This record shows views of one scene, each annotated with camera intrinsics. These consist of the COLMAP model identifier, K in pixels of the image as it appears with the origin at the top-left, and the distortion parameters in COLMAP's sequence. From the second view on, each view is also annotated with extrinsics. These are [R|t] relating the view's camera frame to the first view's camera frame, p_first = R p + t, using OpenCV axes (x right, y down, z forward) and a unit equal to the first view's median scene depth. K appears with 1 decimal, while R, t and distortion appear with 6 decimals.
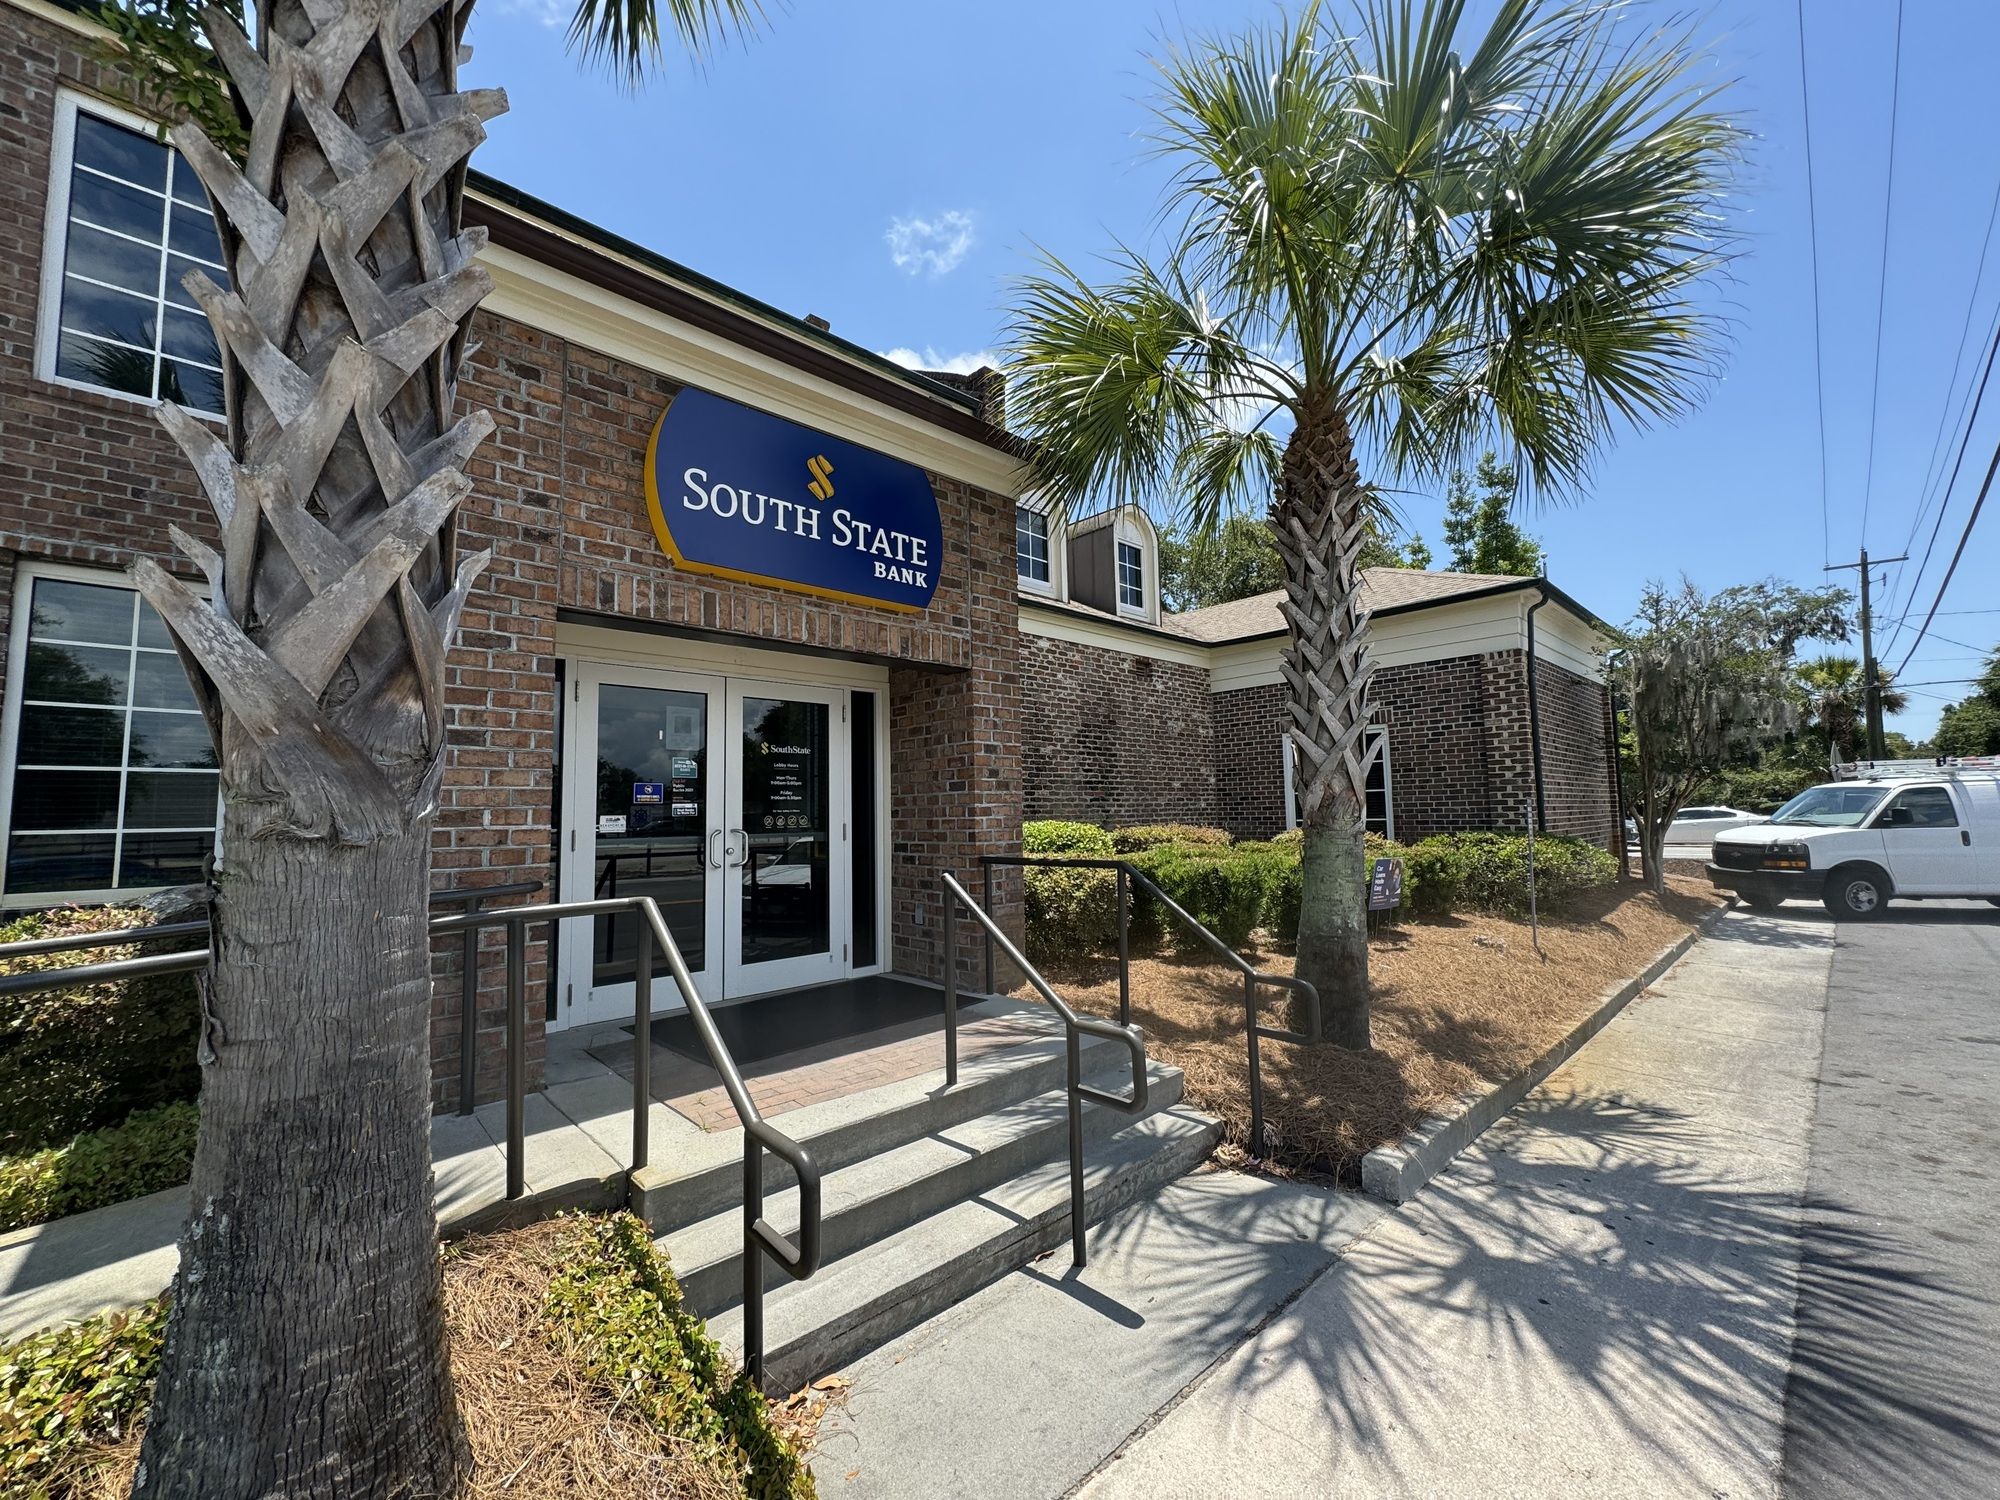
lens RADIAL K [[794.0, 0, 1005.1], [0, 794.0, 749.6], [0, 0, 1]] dist [-0.002329, 0.000369]
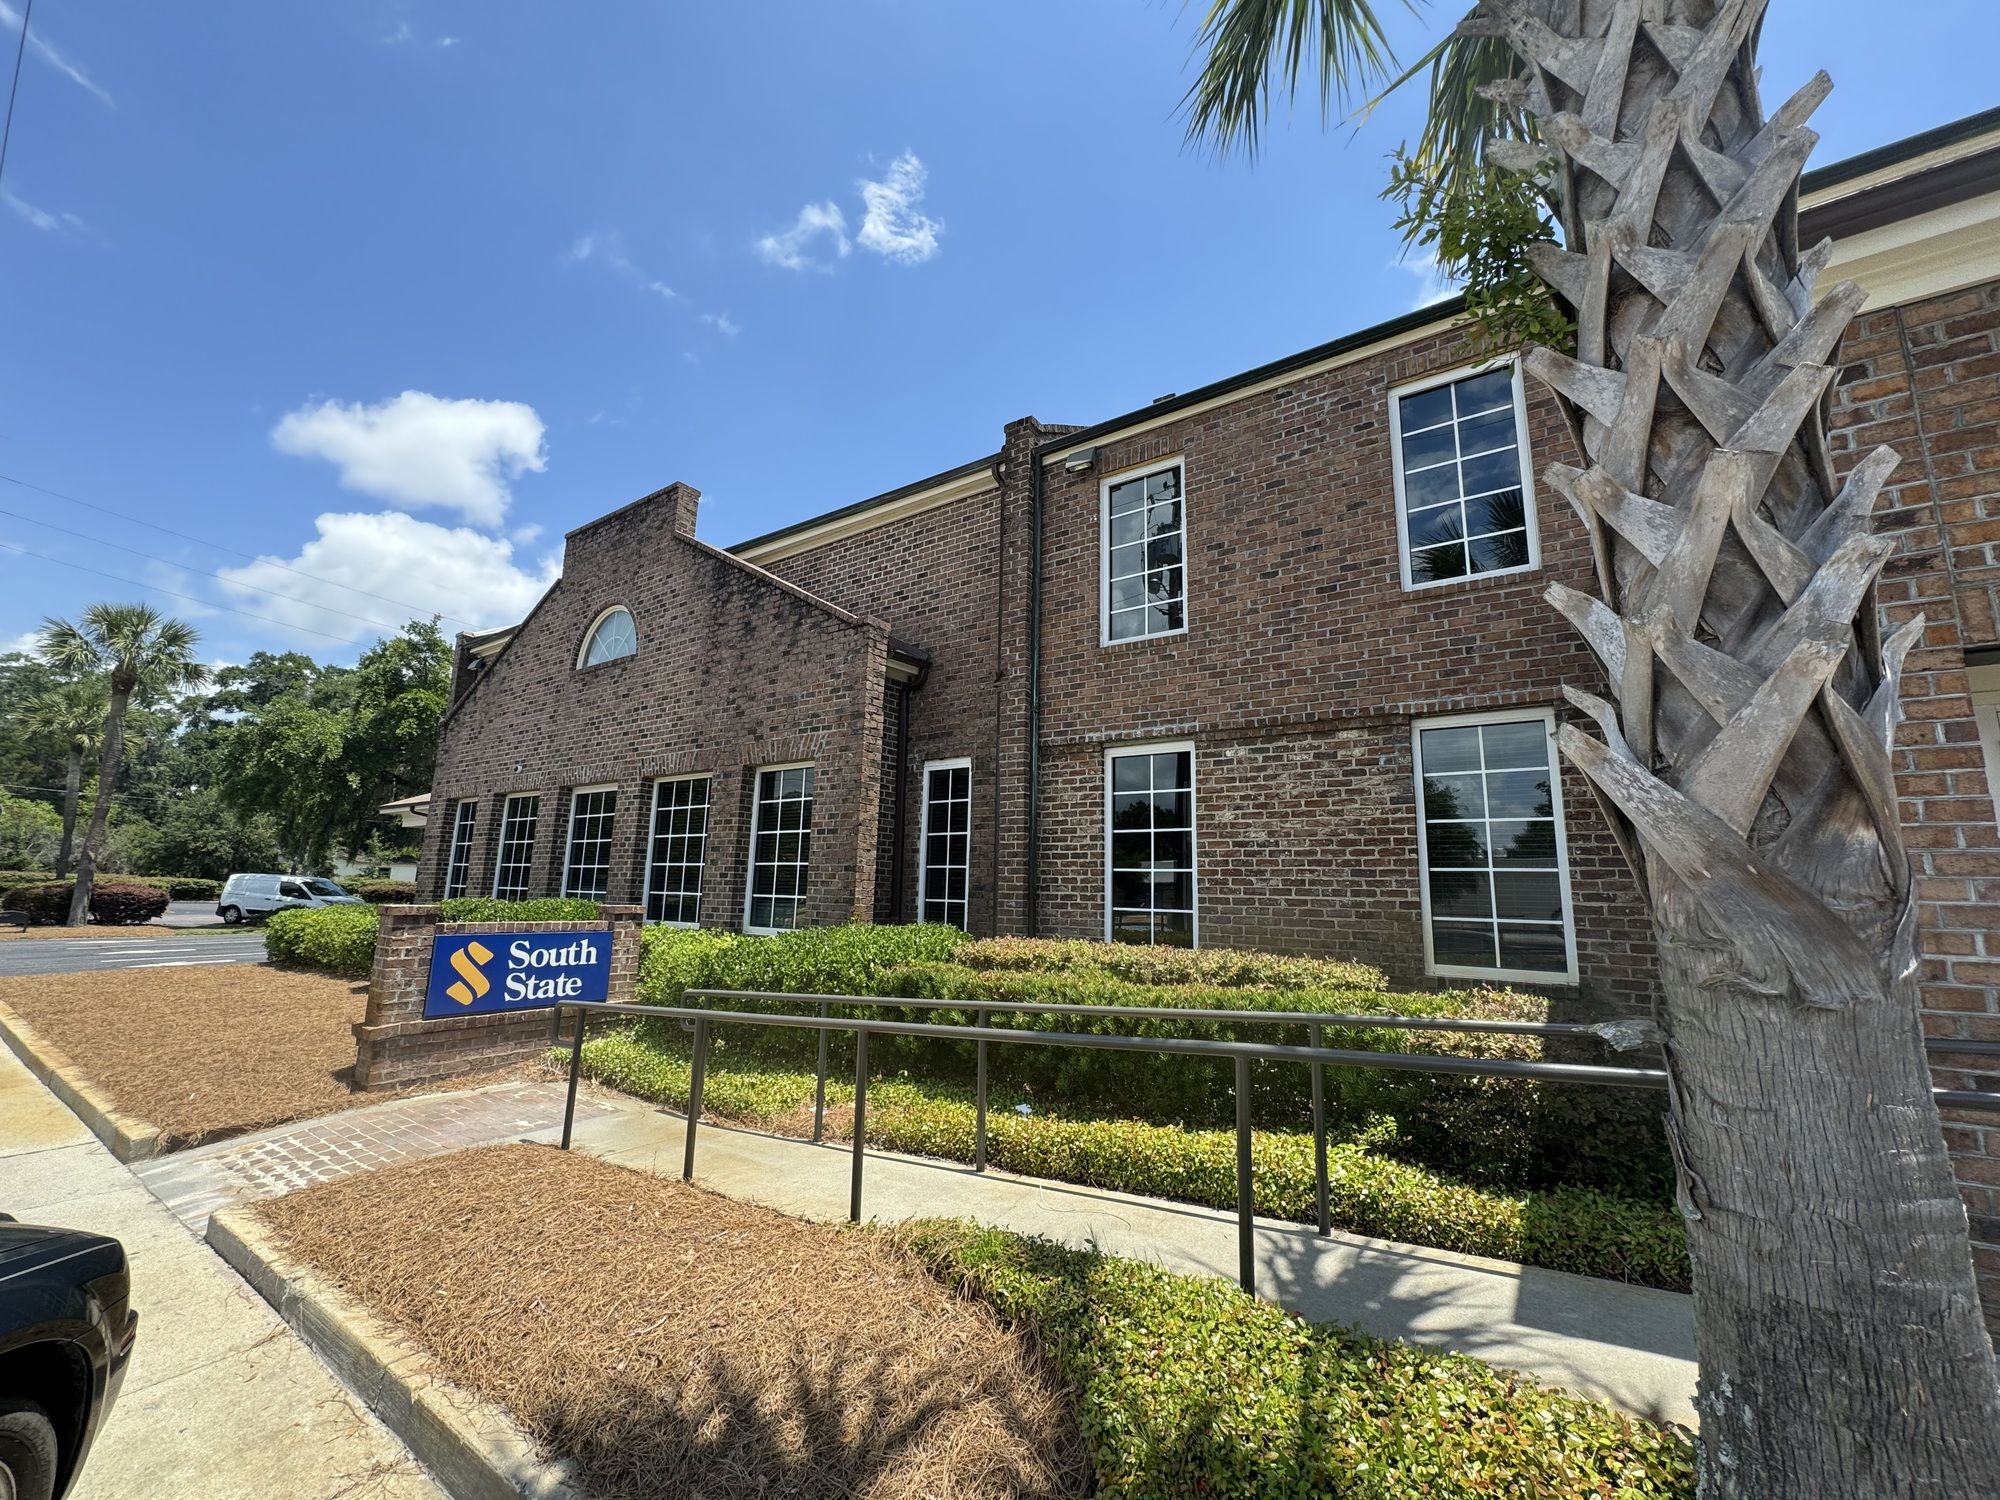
lens RADIAL K [[797.0, 0, 1002.3], [0, 797.0, 751.0], [0, 0, 1]] dist [-0.000899, 0.000566]
pose [[0.207673, -0.151361, -0.966417, -0.142809], [0.053432, 0.988236, -0.143296, -0.075160], [0.976738, -0.021879, 0.213318, -0.027825]]
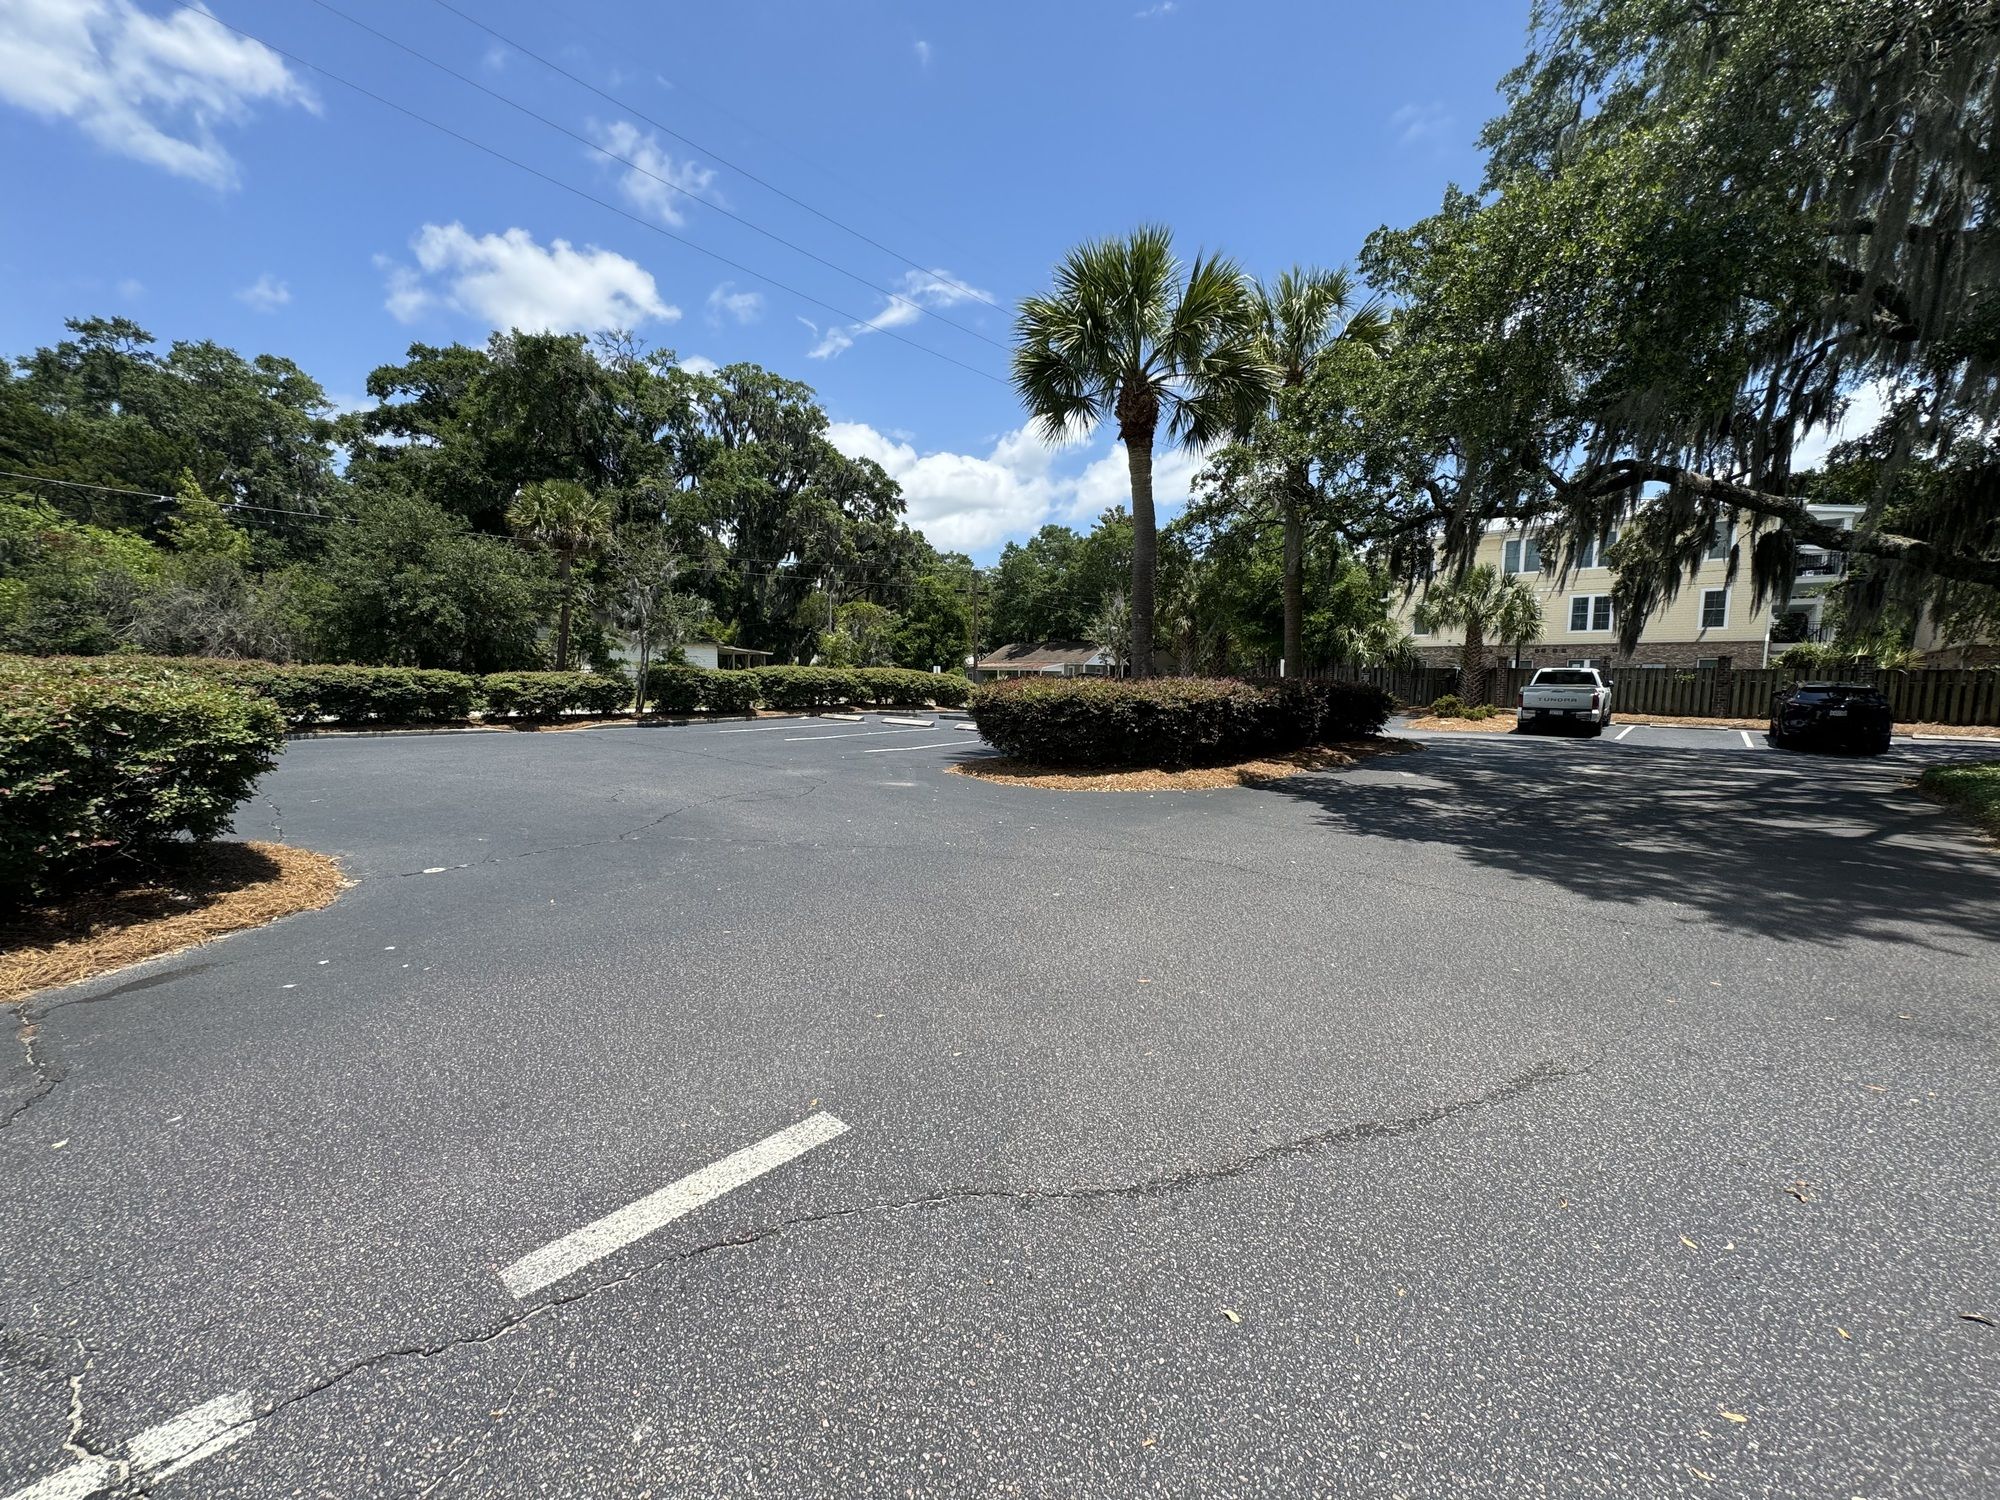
lens RADIAL K [[797.0, 0, 1002.3], [0, 797.0, 751.0], [0, 0, 1]] dist [-0.000899, 0.000566]
pose [[0.058777, 0.113439, -0.991805, -0.501338], [0.073985, 0.990295, 0.117651, -0.085554], [0.995526, -0.080294, 0.049814, -0.260692]]
